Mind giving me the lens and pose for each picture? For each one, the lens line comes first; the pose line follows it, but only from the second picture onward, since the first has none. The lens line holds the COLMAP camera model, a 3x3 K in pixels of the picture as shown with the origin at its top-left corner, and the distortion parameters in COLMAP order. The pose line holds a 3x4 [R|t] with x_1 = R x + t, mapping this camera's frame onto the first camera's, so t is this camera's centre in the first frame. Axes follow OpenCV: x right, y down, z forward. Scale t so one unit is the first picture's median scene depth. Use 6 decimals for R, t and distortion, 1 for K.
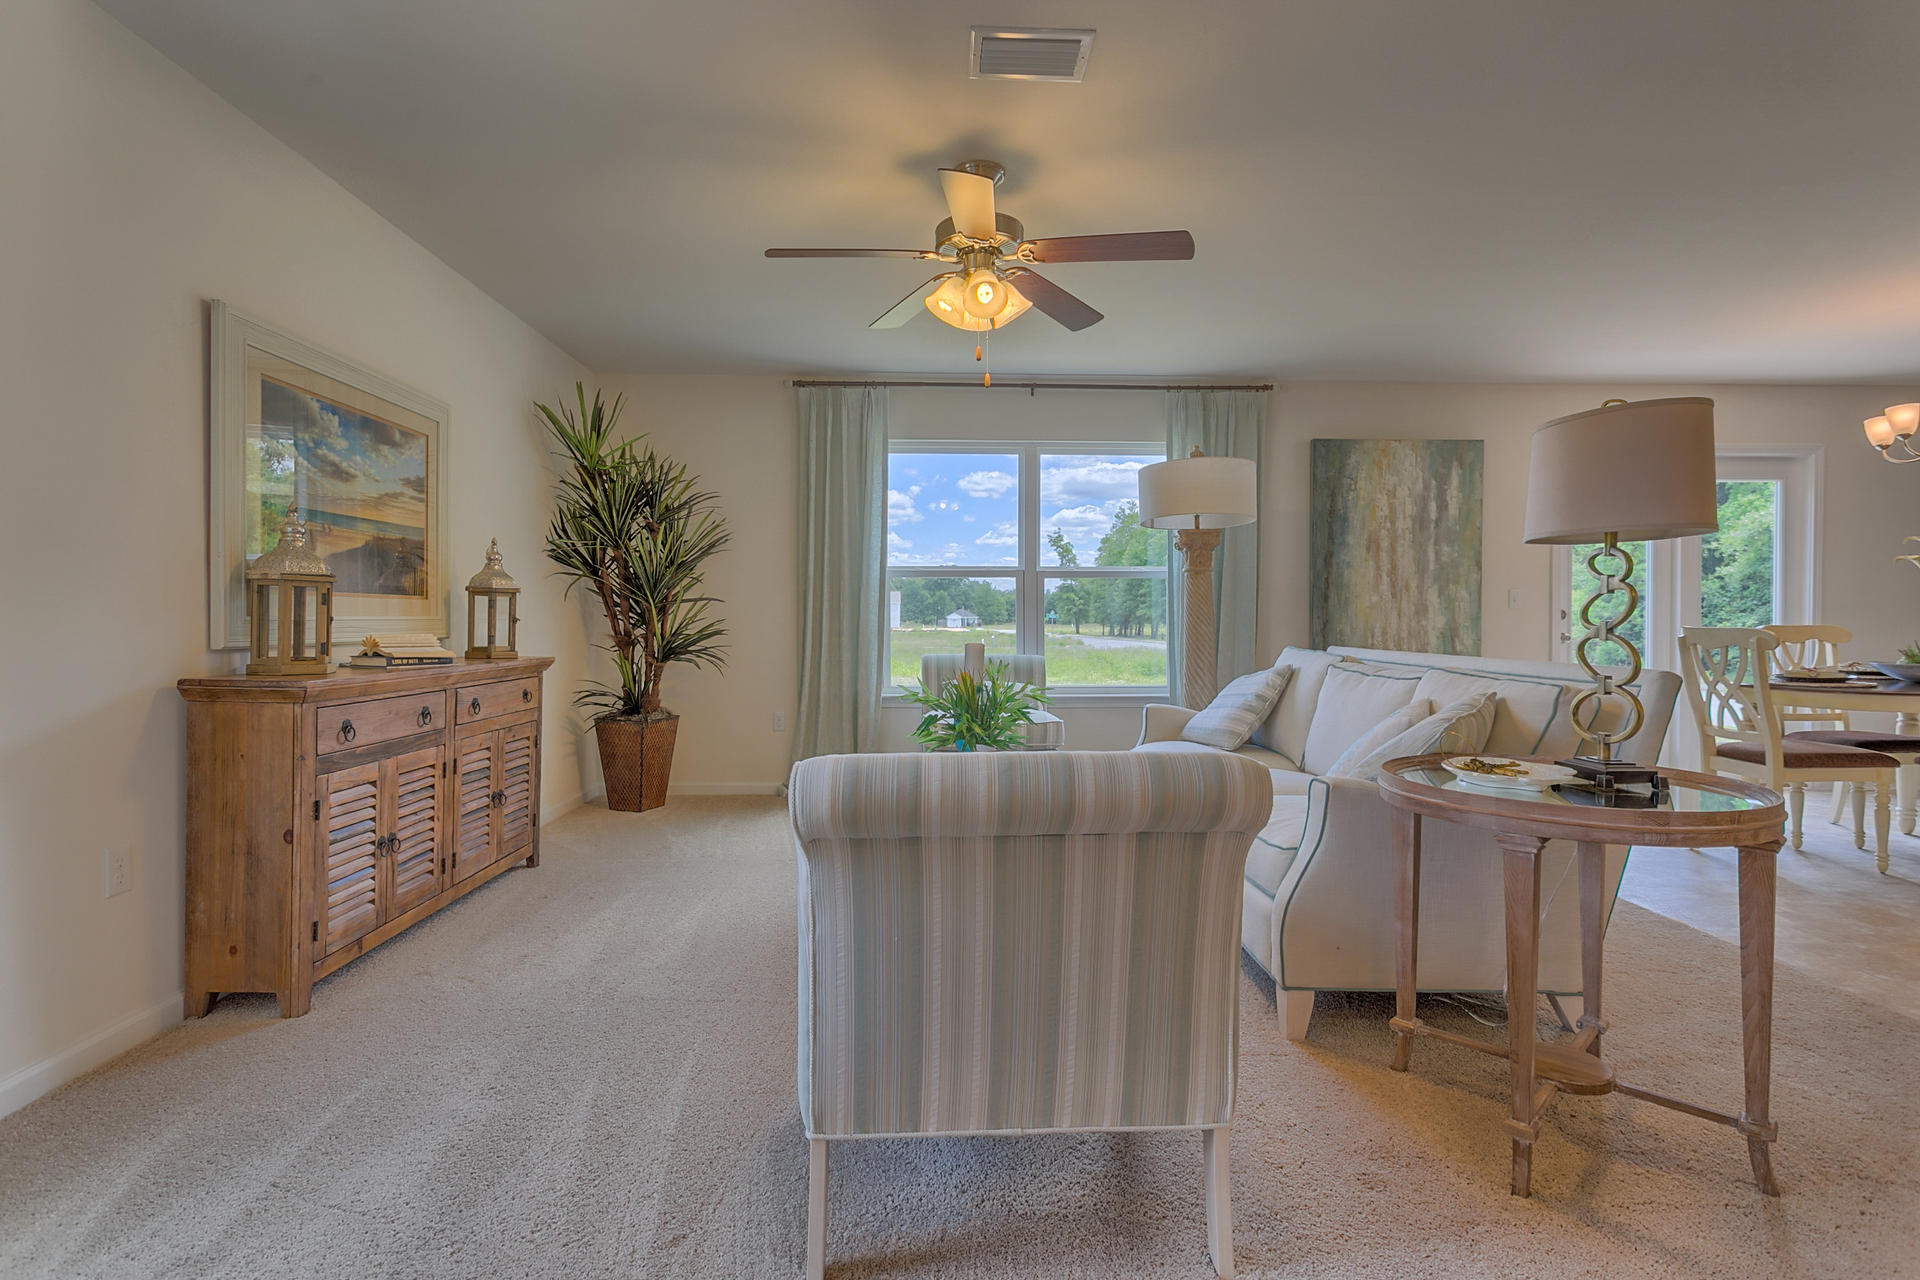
lens RADIAL K [[913.6, 0, 945.5], [0, 913.6, 628.0], [0, 0, 1]] dist [-0.003933, 0.003751]
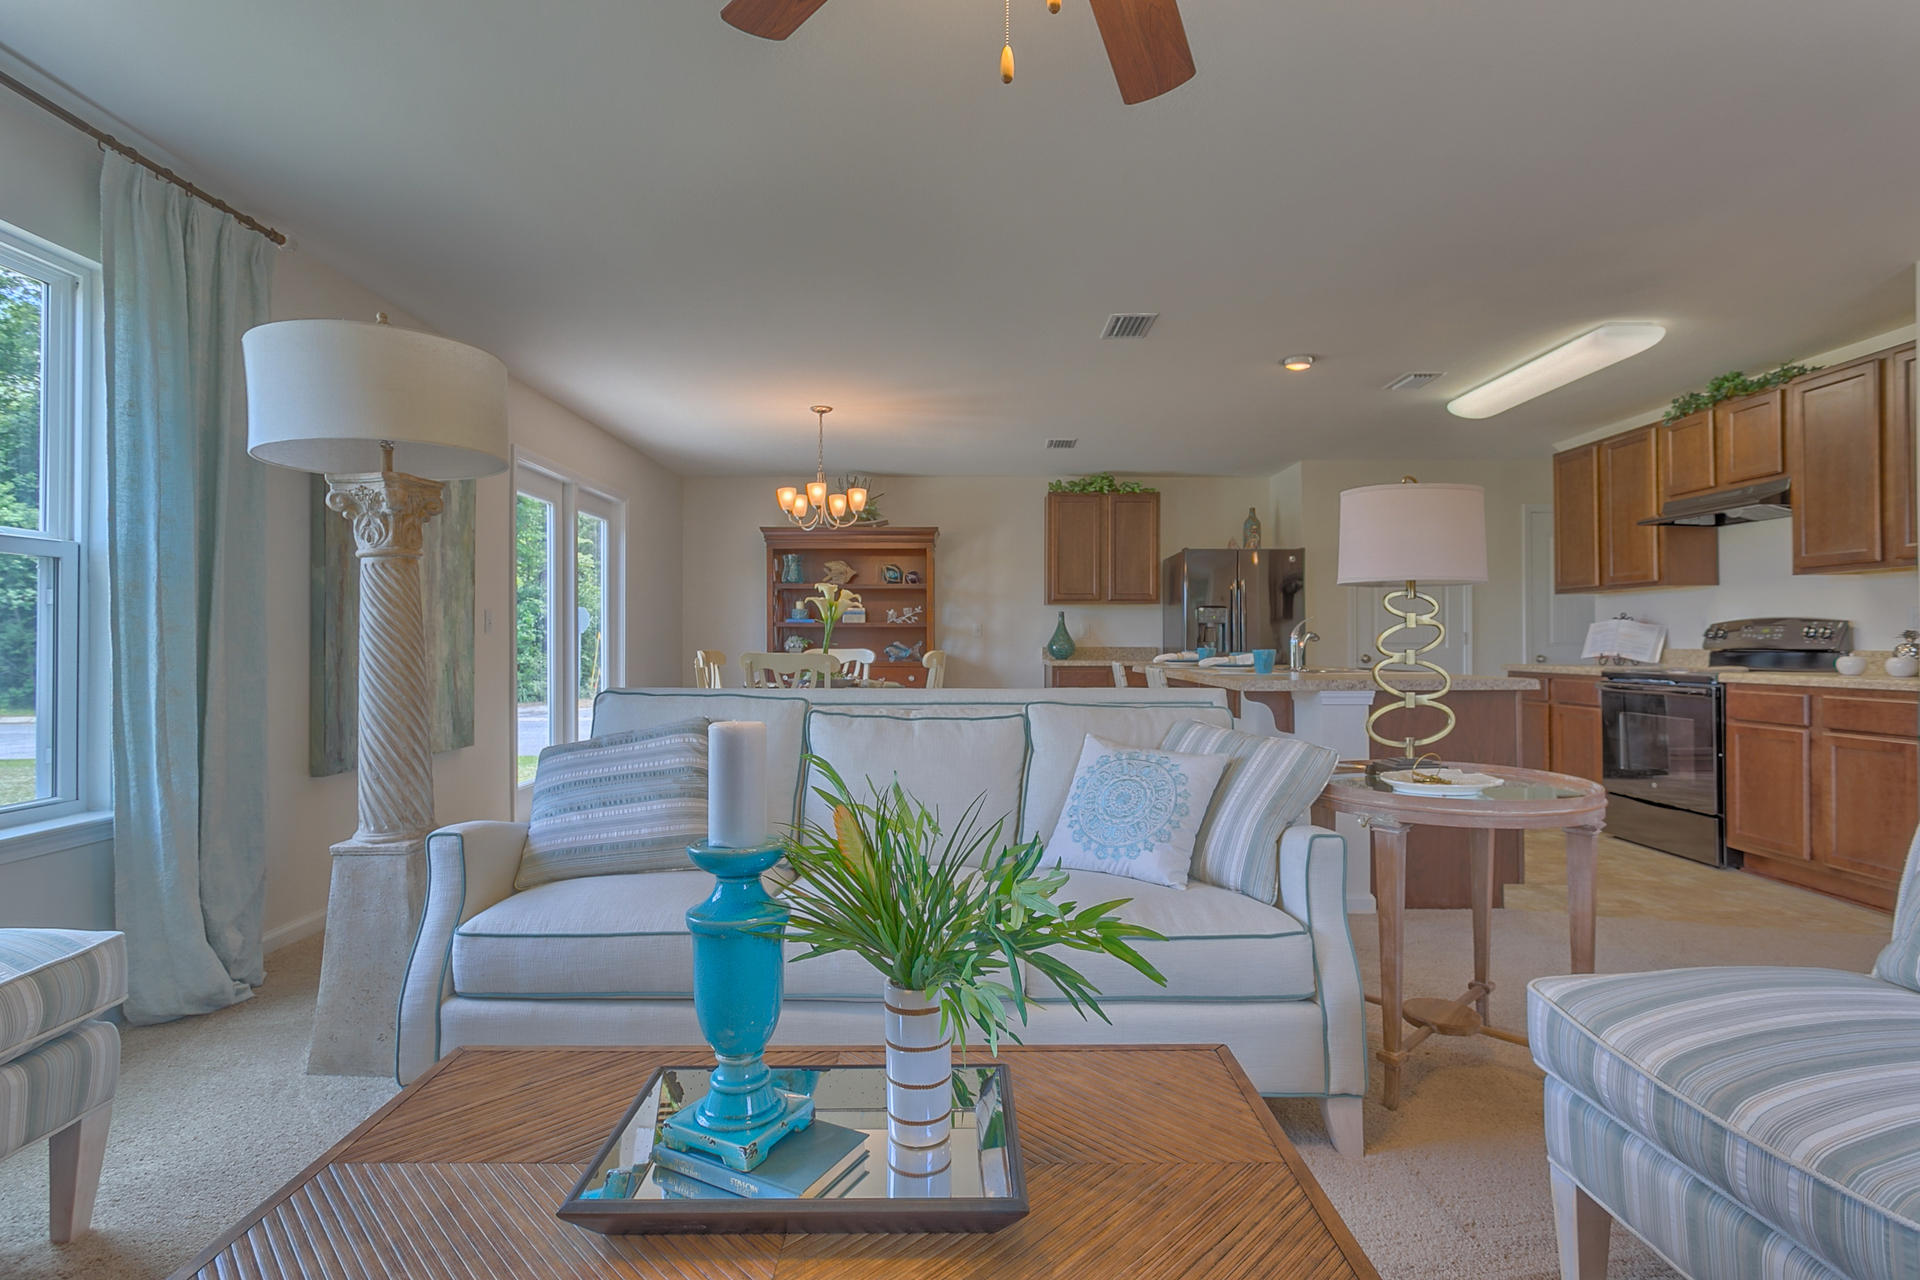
lens RADIAL K [[913.6, 0, 956.4], [0, 913.6, 634.3], [0, 0, 1]] dist [-0.003933, 0.003751]
pose [[0.037050, 0.008793, 0.999275, -0.191540], [0.008901, 0.999919, -0.009129, -0.009126], [-0.999274, 0.009233, 0.036969, 0.556254]]
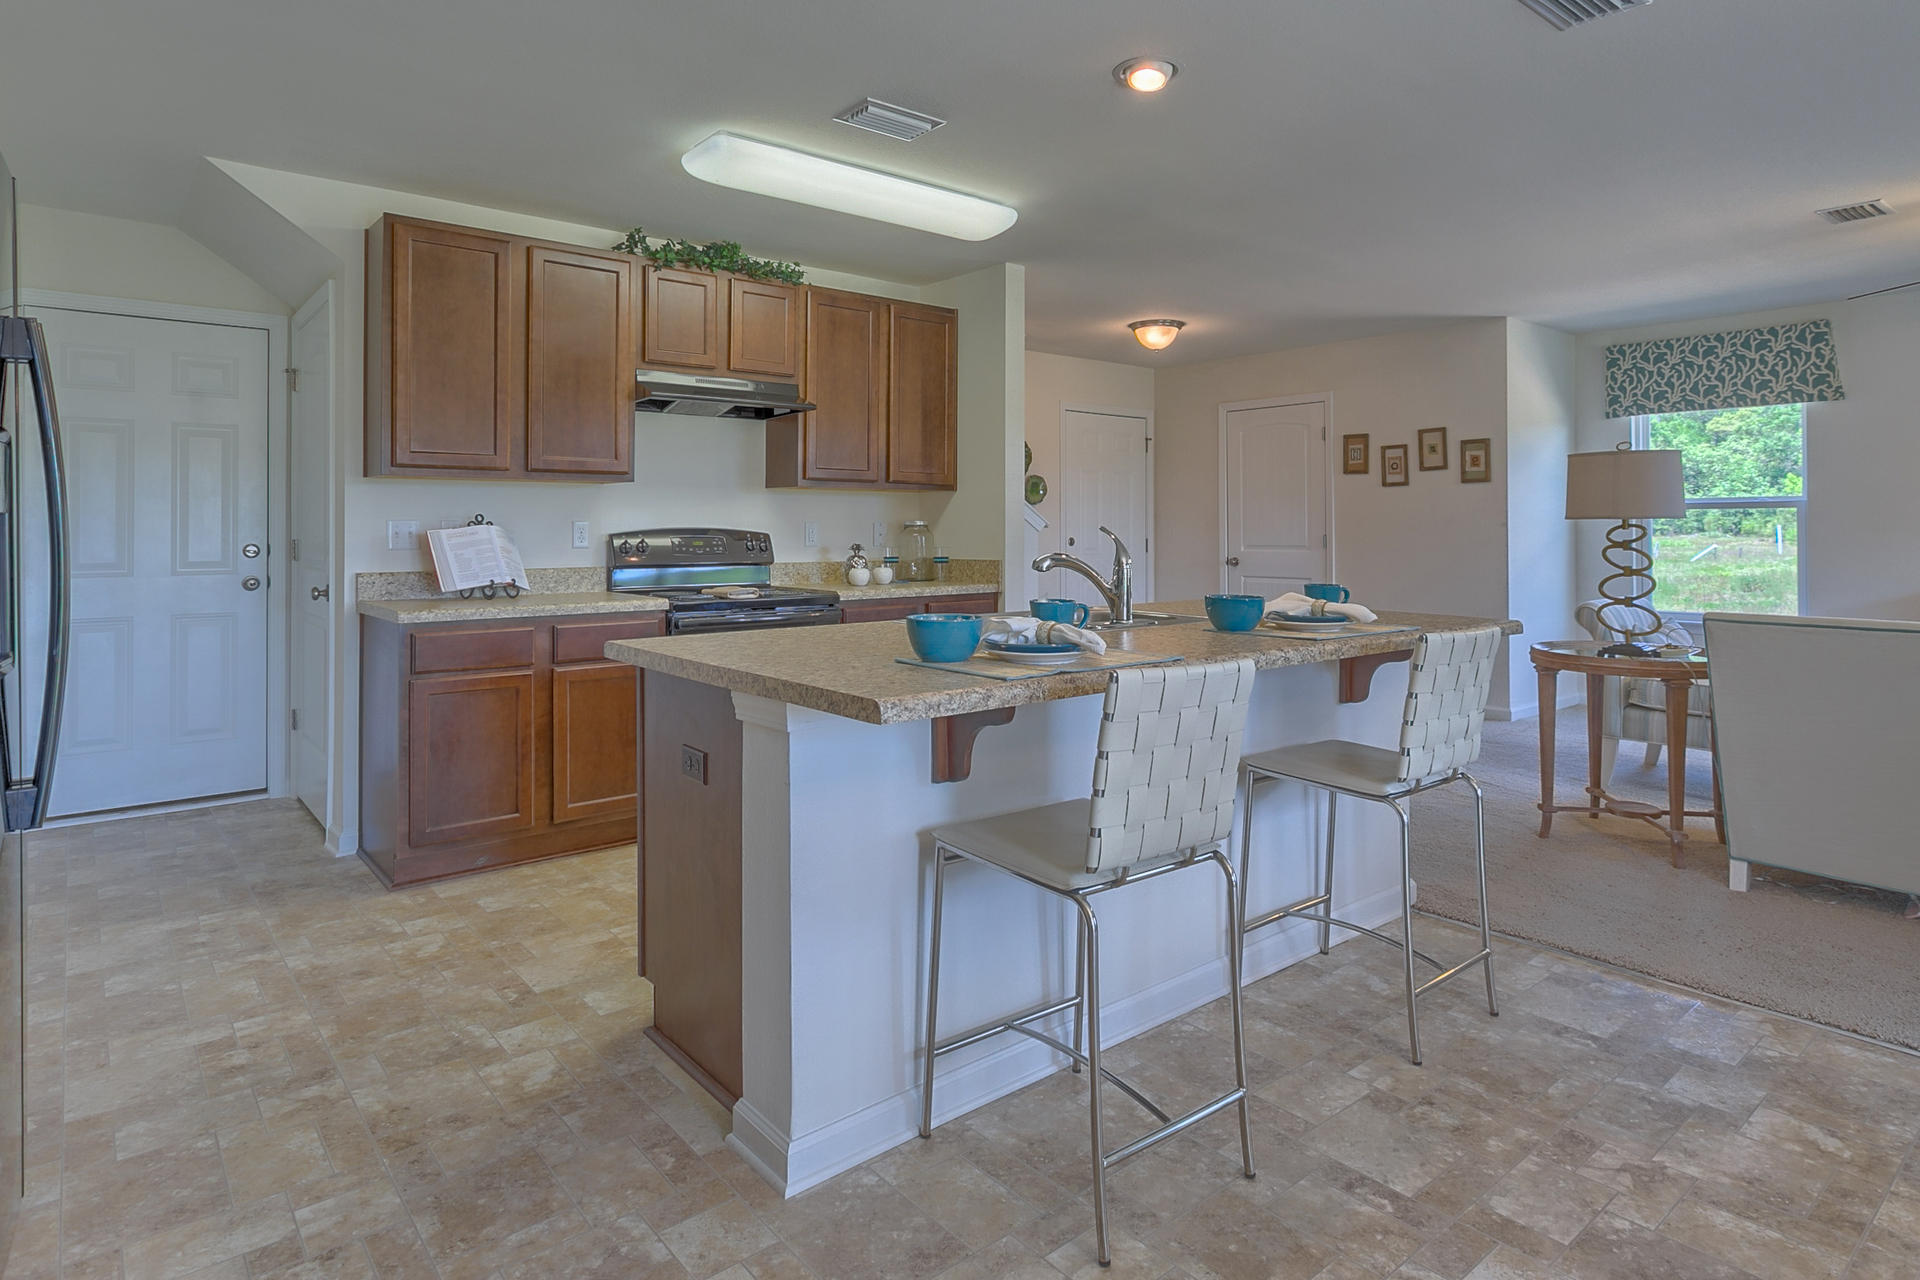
lens RADIAL K [[1056.1, 0, 957.7], [0, 1056.1, 521.4], [0, 0, 1]] dist [0.007372, 0.000219]
pose [[-0.789840, -0.003630, -0.613302, 1.058282], [-0.003952, 0.999992, -0.000830, -0.031583], [0.613300, 0.001768, -0.789848, 0.641319]]
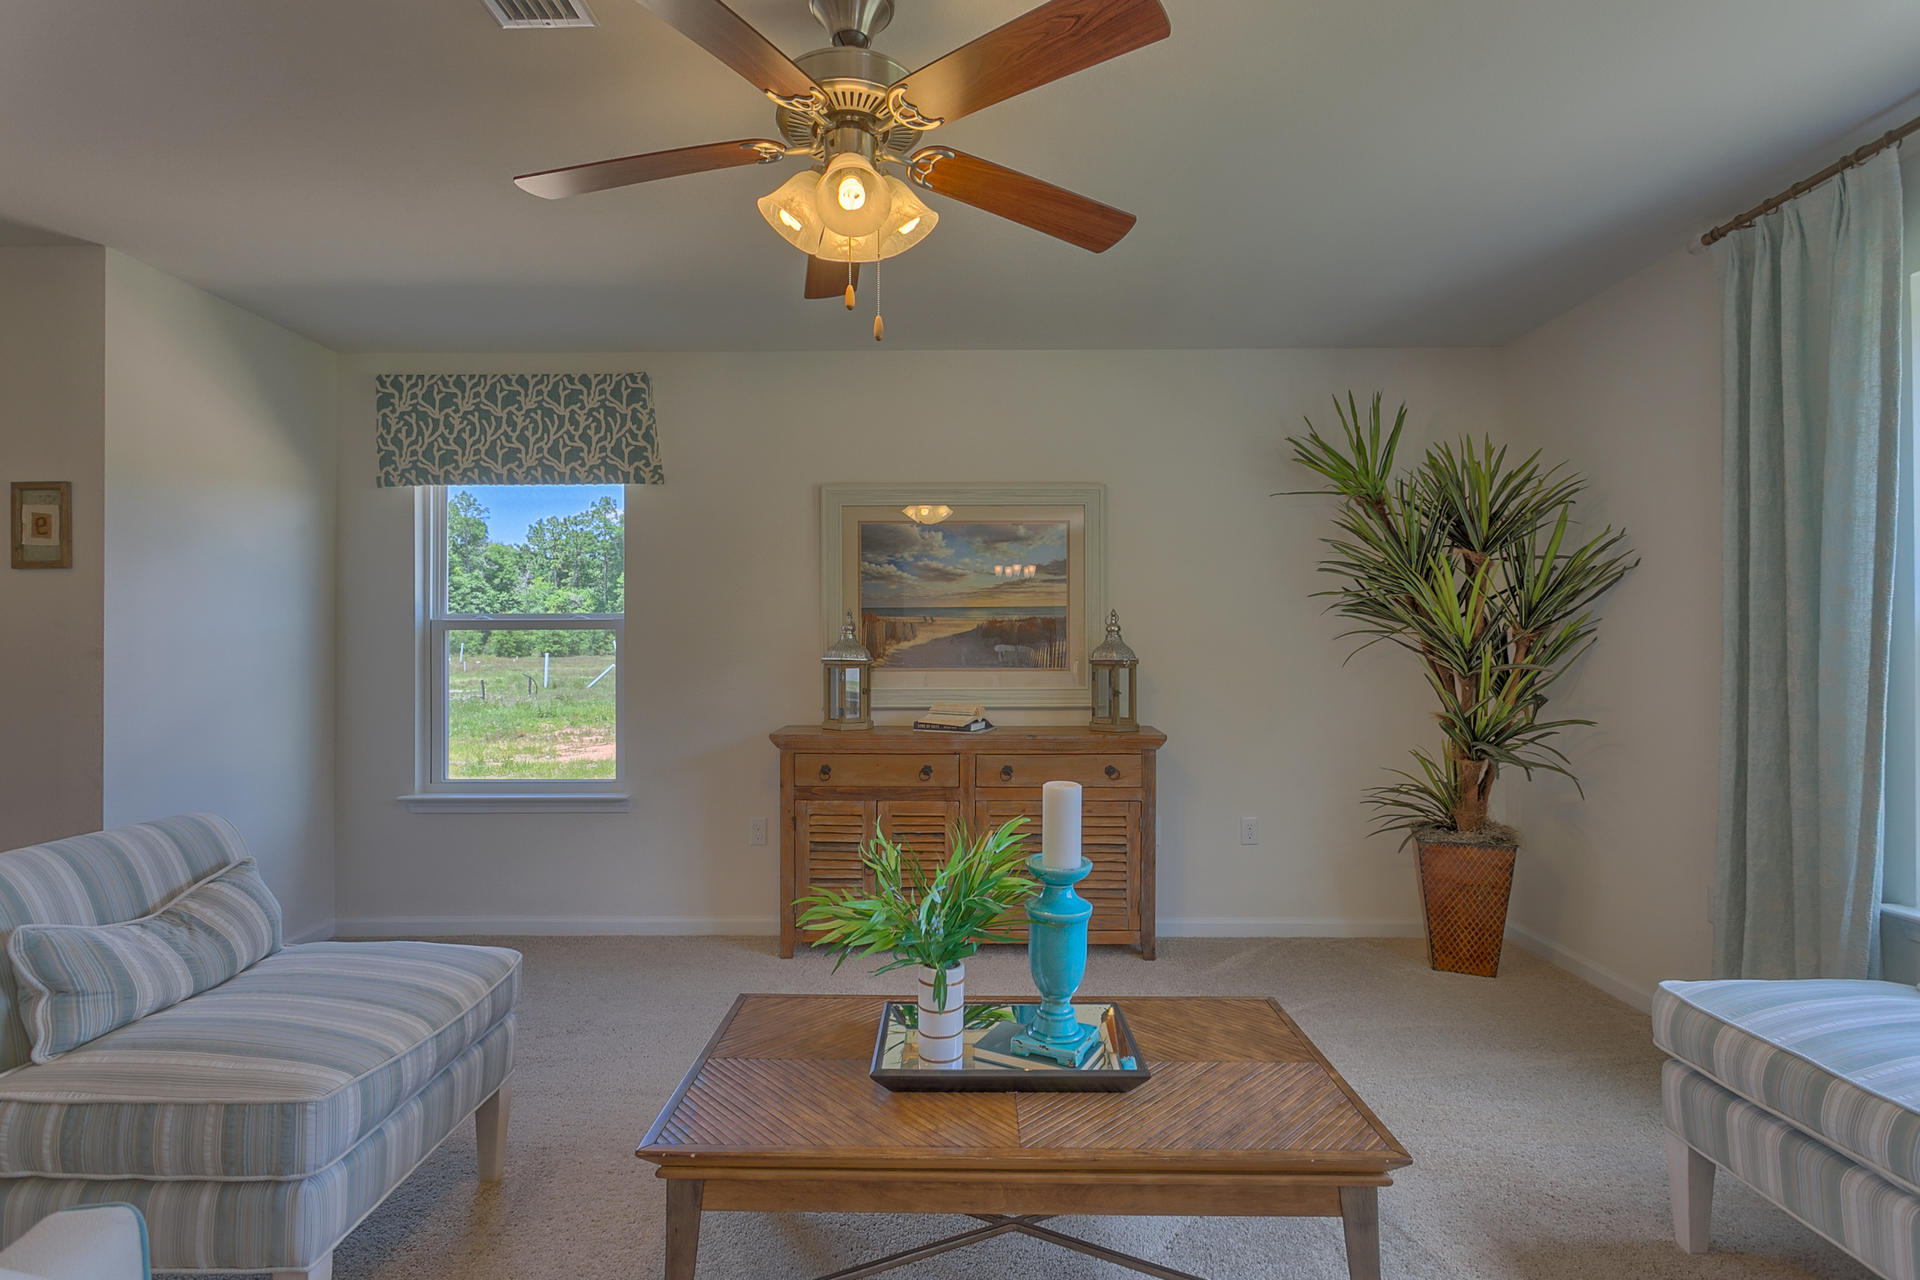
lens RADIAL K [[913.6, 0, 945.1], [0, 913.6, 629.9], [0, 0, 1]] dist [-0.003933, 0.003751]
pose [[-0.047458, -0.018402, -0.998704, 0.341966], [-0.006013, 0.999817, -0.018137, -0.038515], [0.998855, 0.005144, -0.047560, 0.586124]]
